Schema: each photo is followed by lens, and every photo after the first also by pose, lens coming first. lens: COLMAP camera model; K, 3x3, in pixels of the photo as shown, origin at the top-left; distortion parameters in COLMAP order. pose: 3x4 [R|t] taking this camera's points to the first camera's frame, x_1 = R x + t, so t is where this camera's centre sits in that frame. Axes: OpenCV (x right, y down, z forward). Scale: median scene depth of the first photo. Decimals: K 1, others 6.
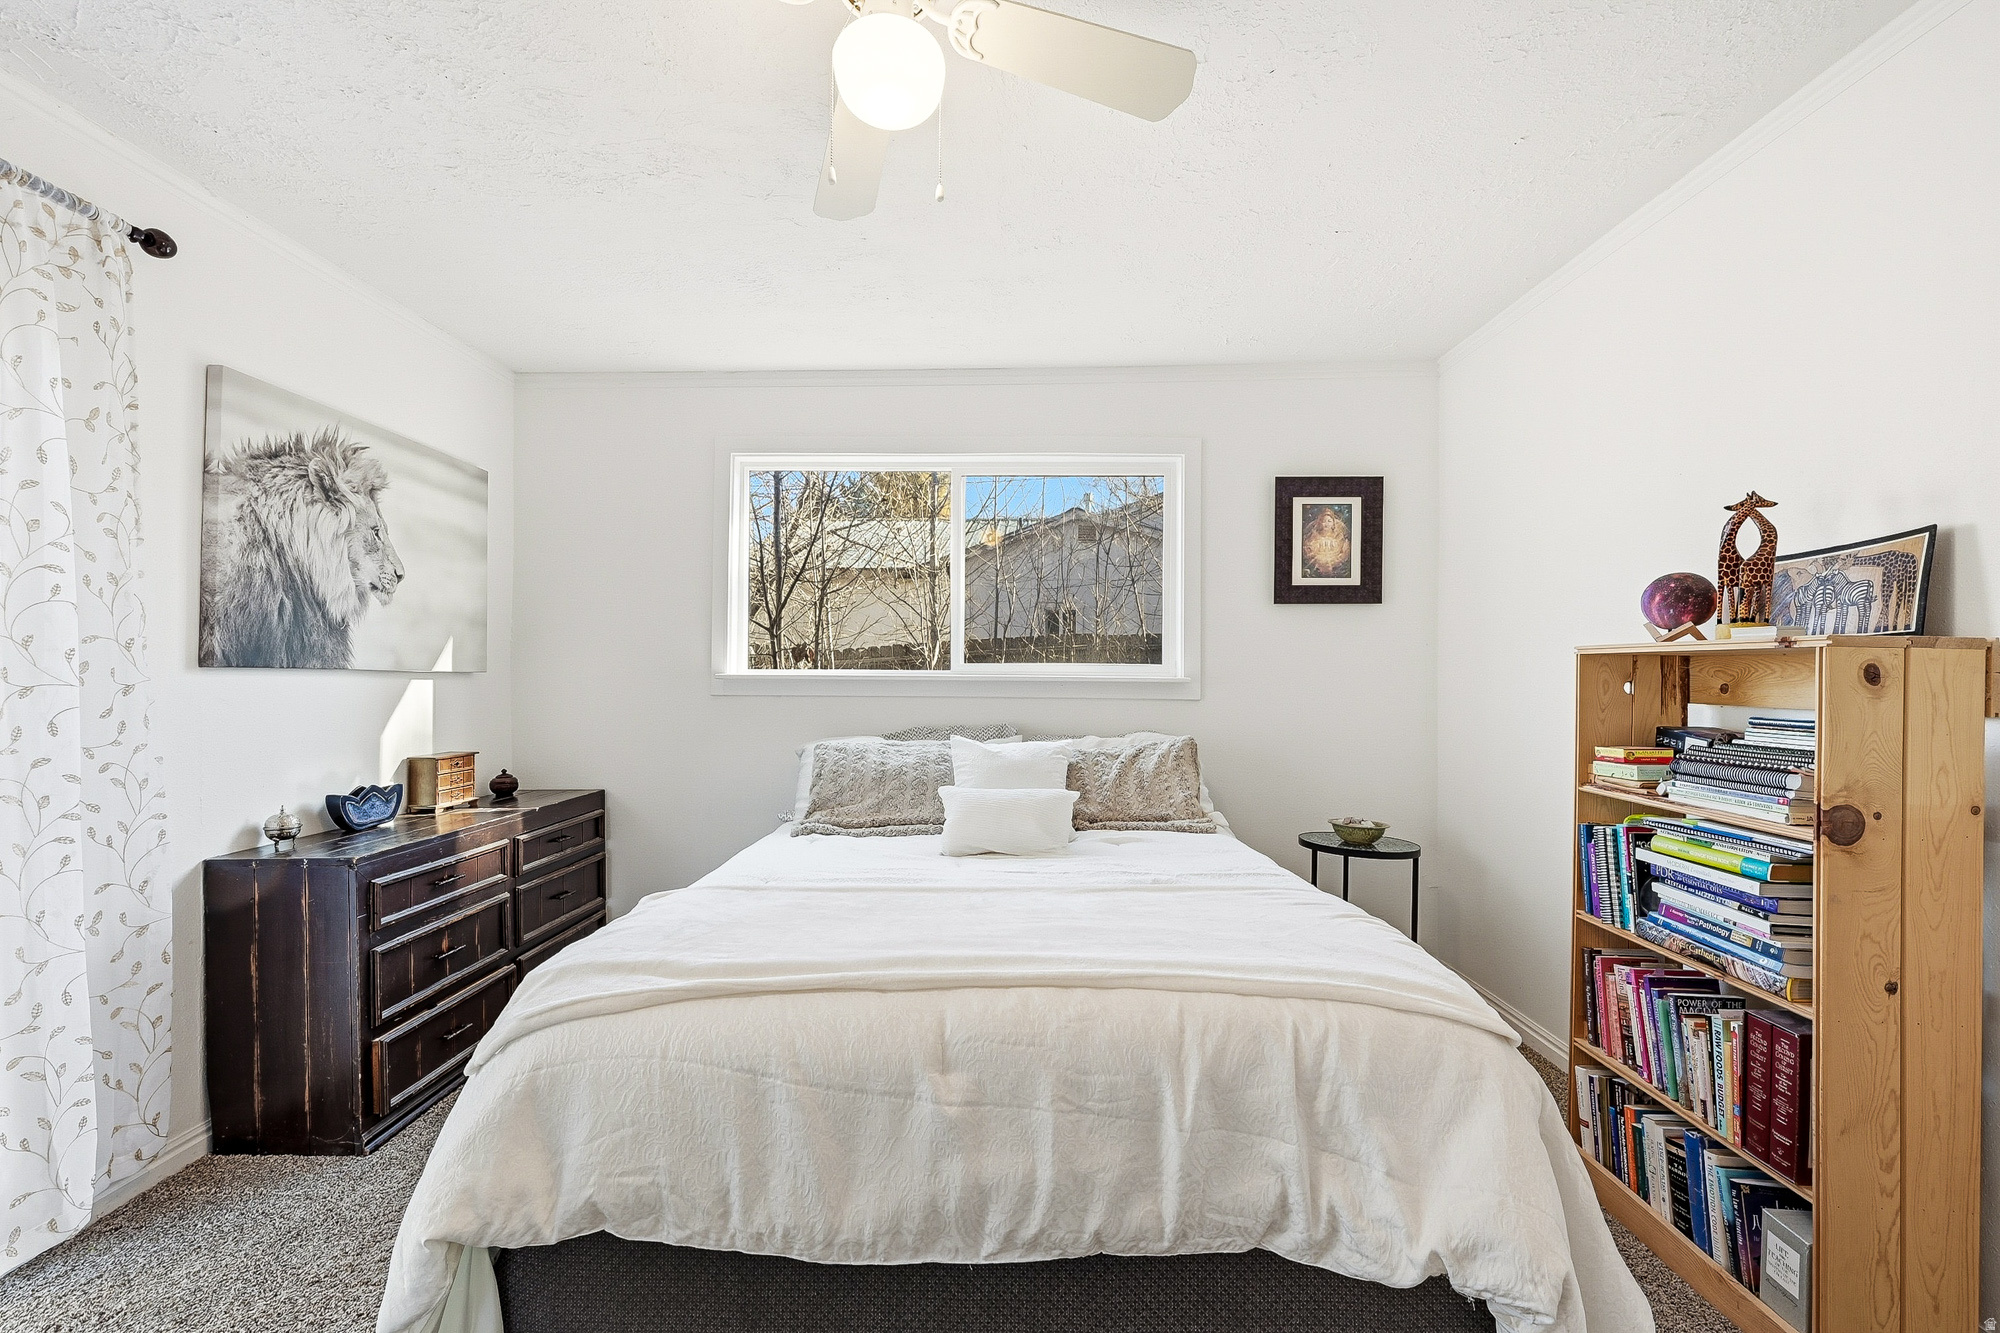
lens RADIAL K [[793.1, 0, 1000.0], [0, 793.1, 666.5], [0, 0, 1]] dist [0.001213, 0.000219]
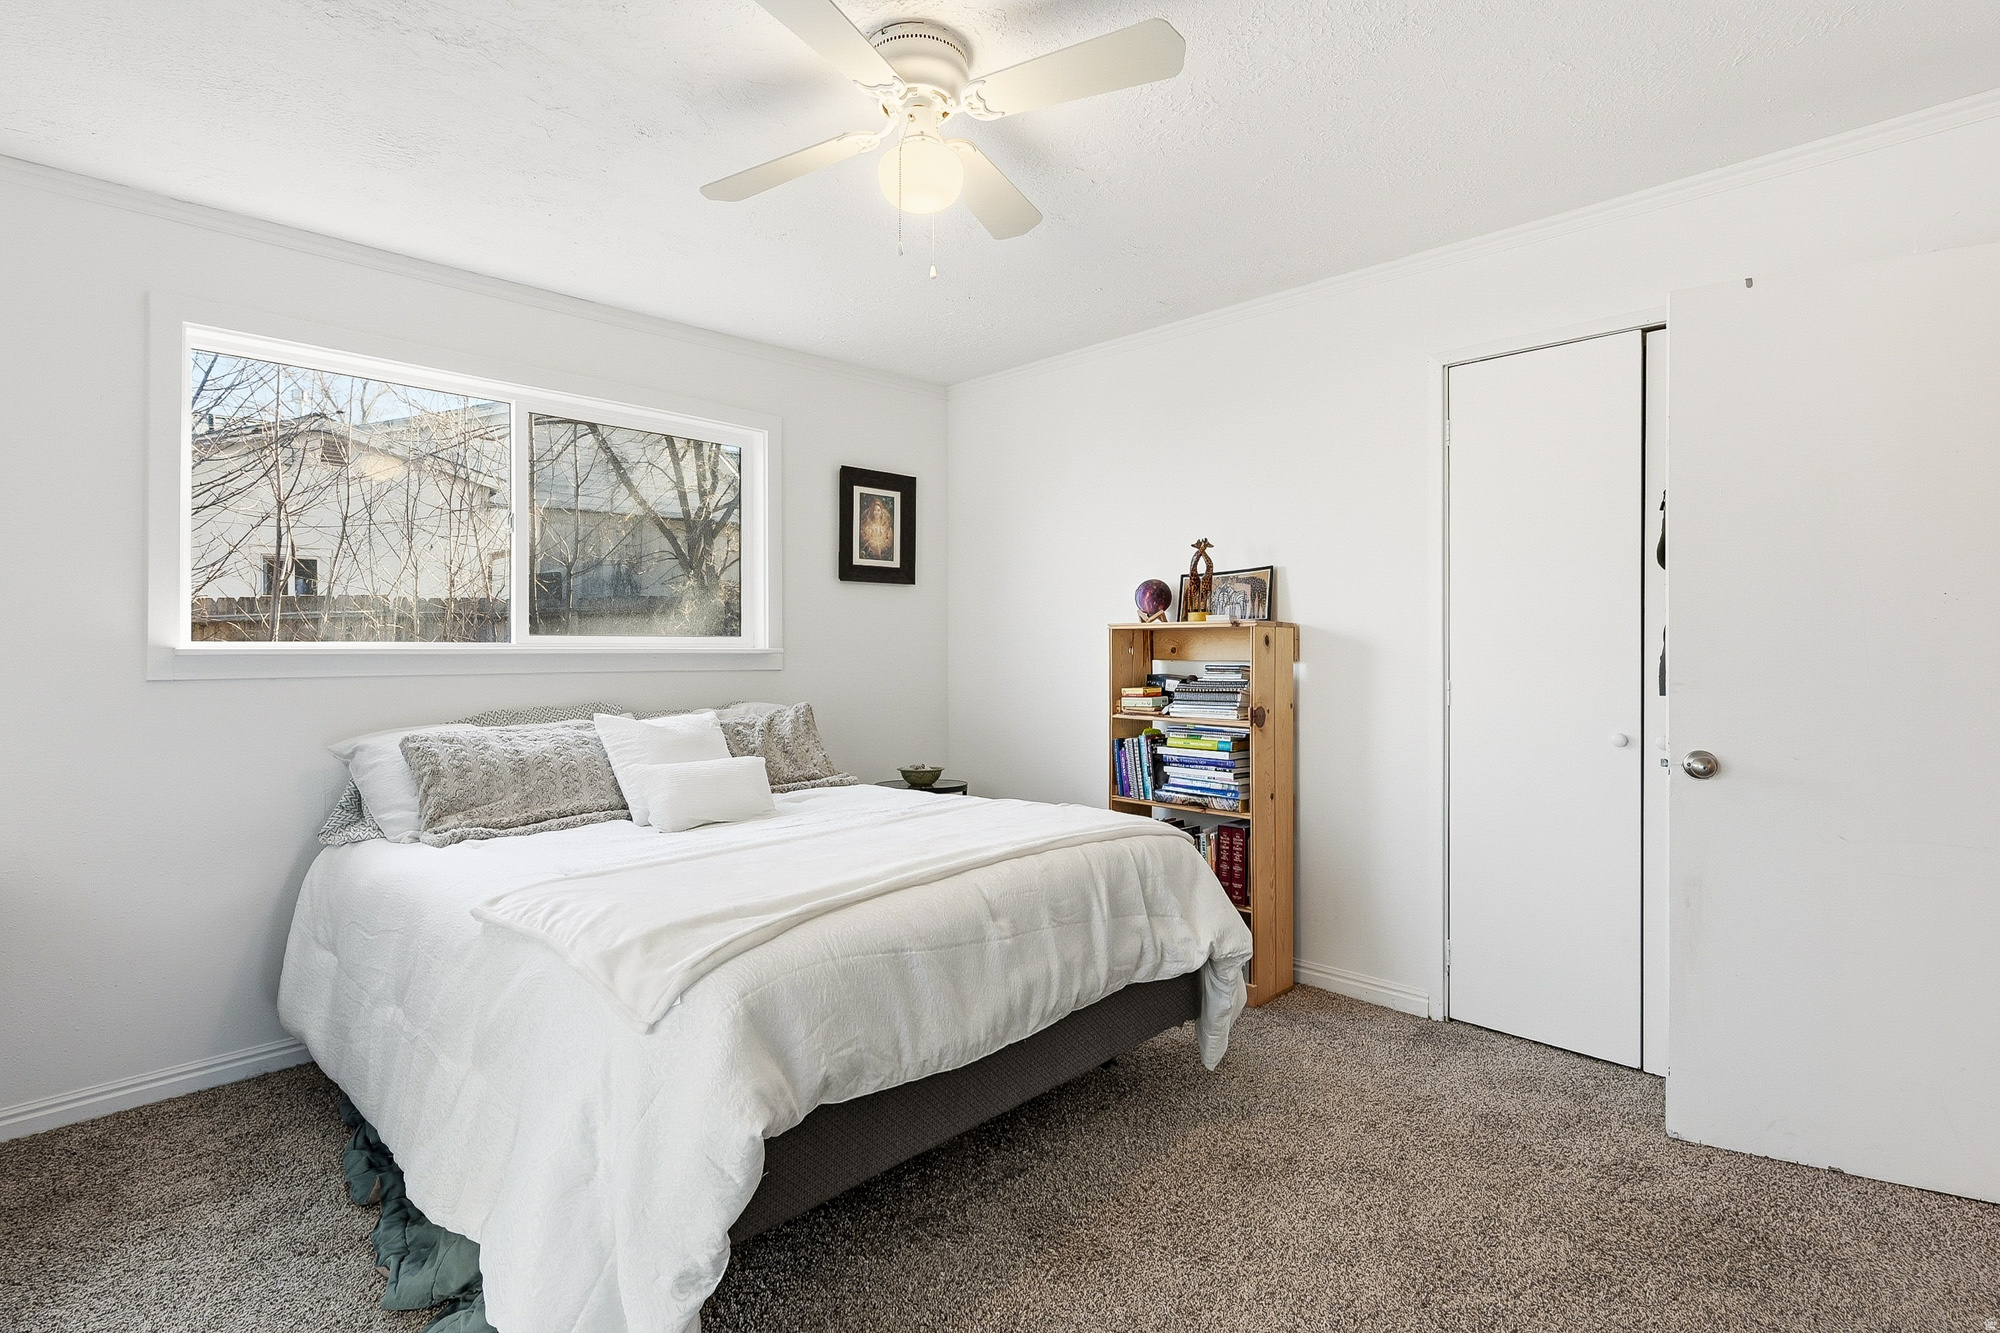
lens RADIAL K [[942.6, 0, 1001.0], [0, 942.6, 639.1], [0, 0, 1]] dist [0.000316, -0.000090]
pose [[0.687810, -0.000448, 0.725890, -0.853179], [0.001142, 0.999999, -0.000464, 0.005374], [-0.725889, 0.001148, 0.687810, -0.112466]]
